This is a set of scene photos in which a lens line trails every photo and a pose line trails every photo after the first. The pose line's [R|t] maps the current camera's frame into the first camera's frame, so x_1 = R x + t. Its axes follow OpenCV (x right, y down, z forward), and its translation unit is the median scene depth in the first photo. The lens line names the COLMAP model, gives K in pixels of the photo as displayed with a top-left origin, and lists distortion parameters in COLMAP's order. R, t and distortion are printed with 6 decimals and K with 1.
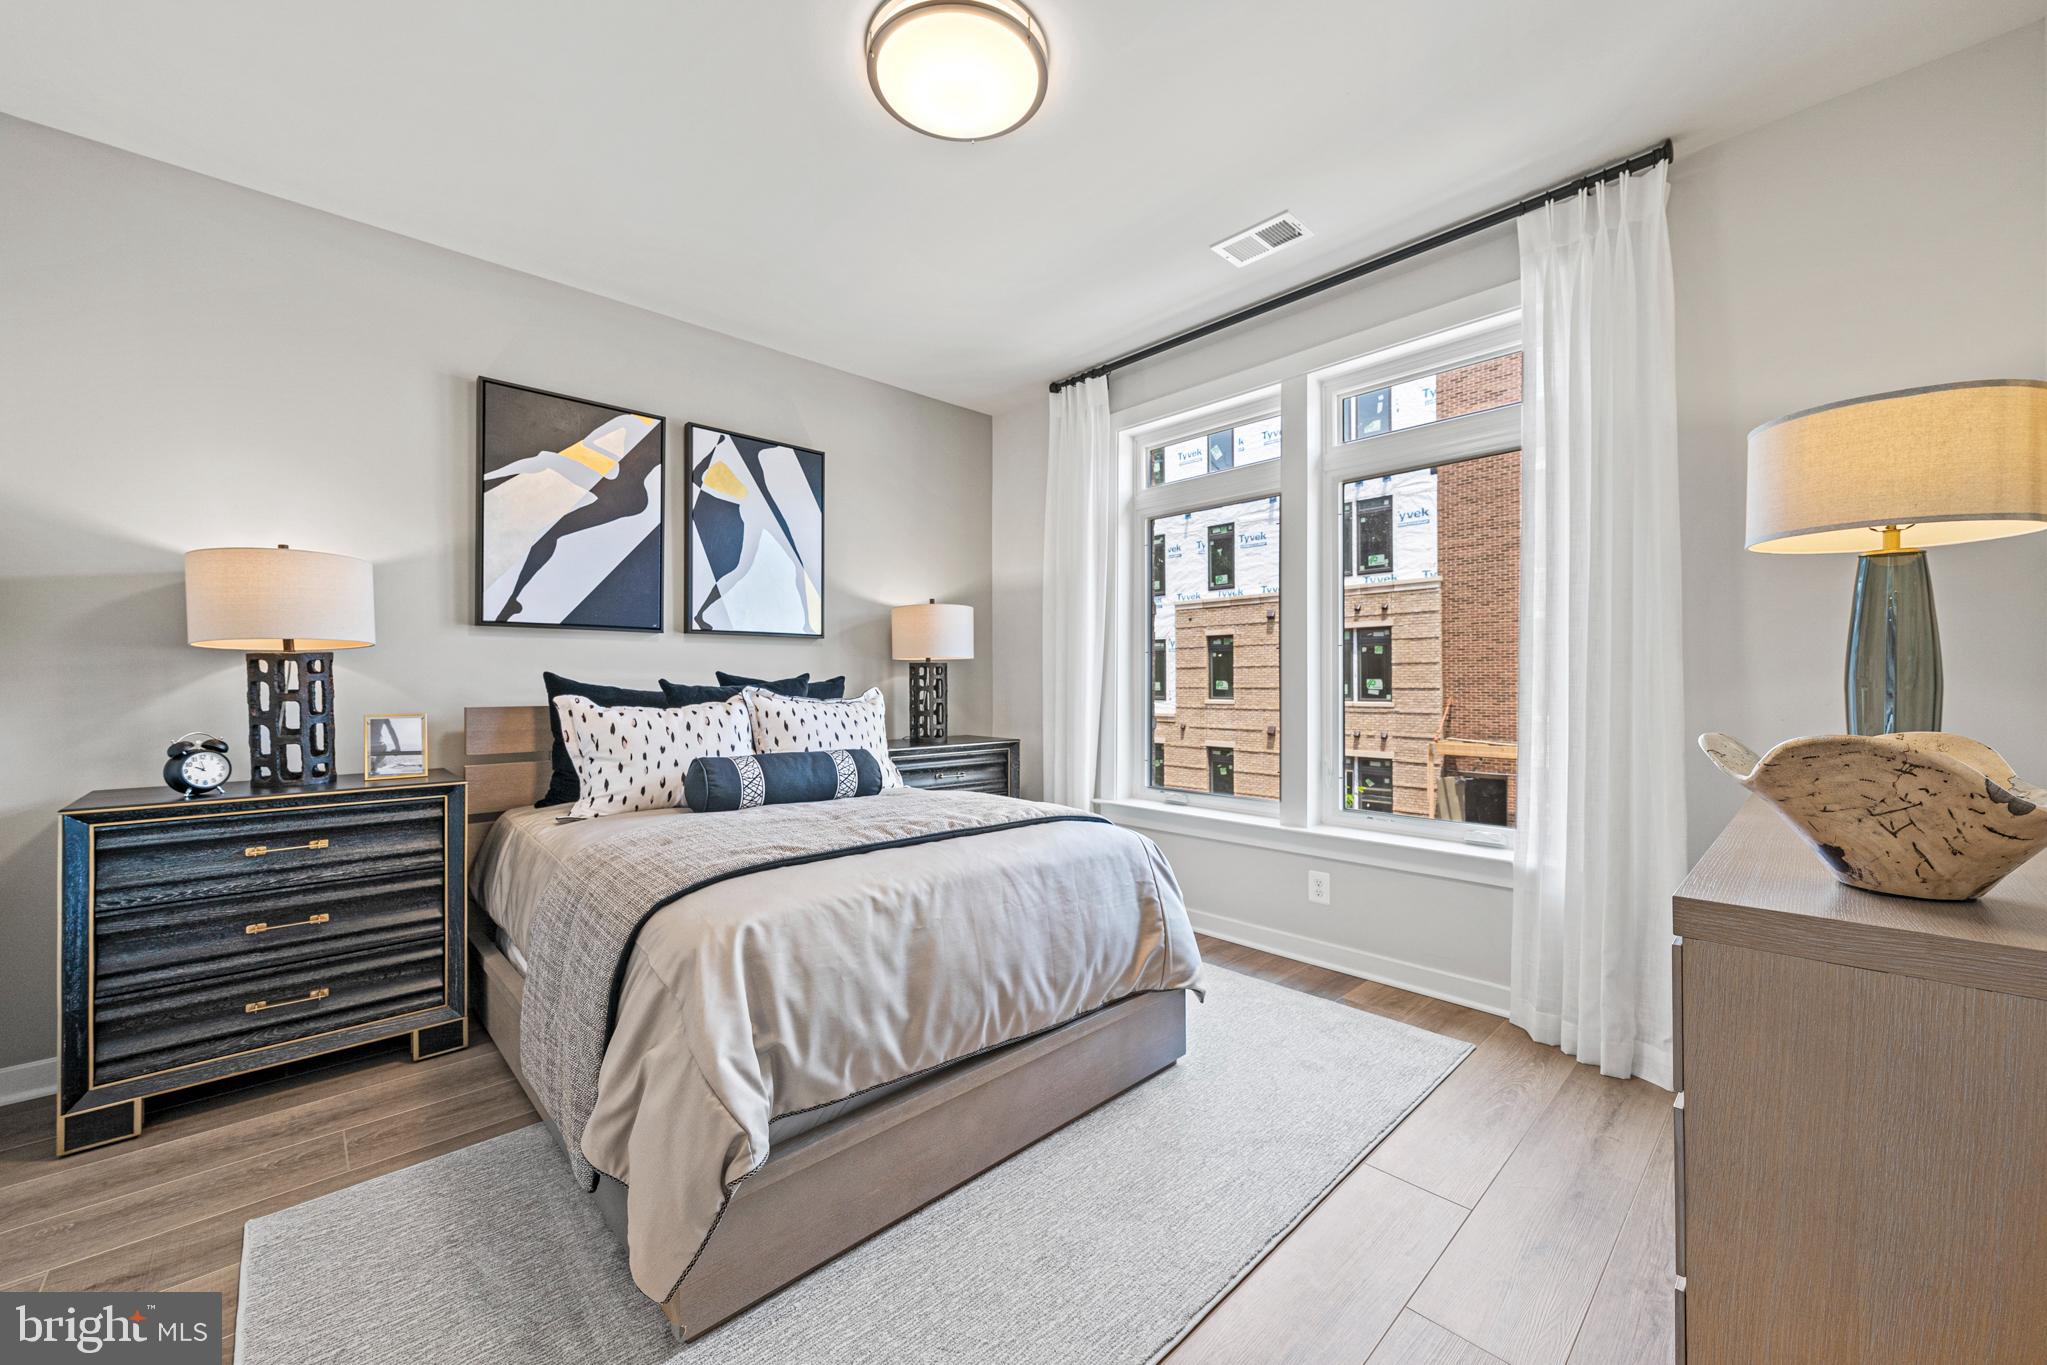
lens RADIAL K [[801.4, 0, 972.0], [0, 801.4, 690.2], [0, 0, 1]] dist [-0.006007, 0.000675]
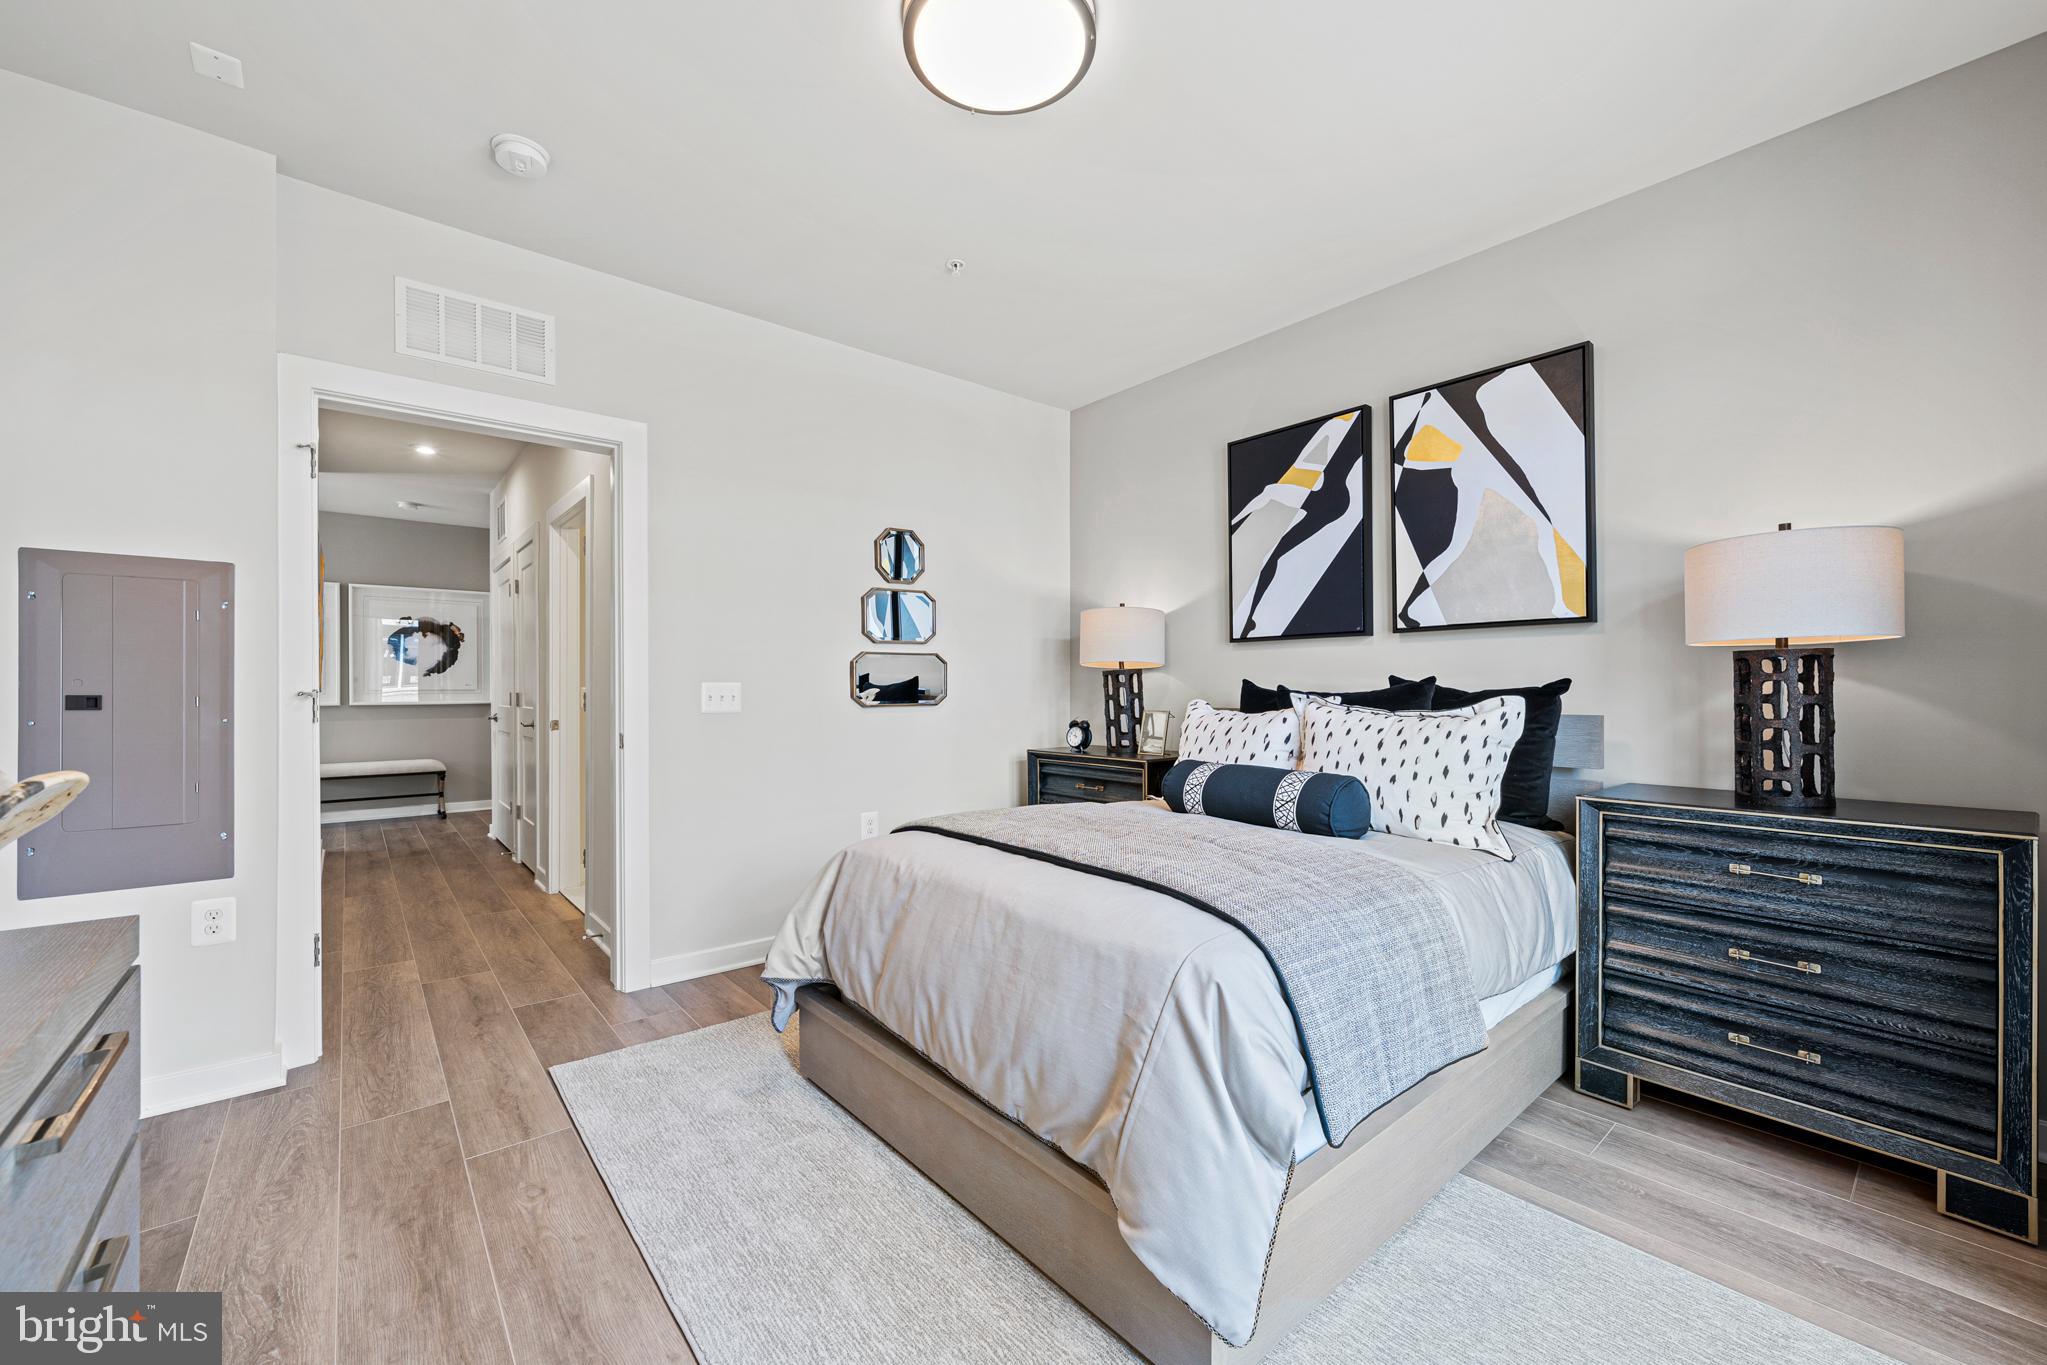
lens RADIAL K [[801.4, 0, 1034.7], [0, 801.4, 685.8], [0, 0, 1]] dist [-0.006007, 0.000675]
pose [[-0.028533, -0.001512, -0.999592, 0.584086], [-0.007092, 0.999974, -0.001310, -0.008931], [0.999568, 0.007052, -0.028543, 0.668684]]
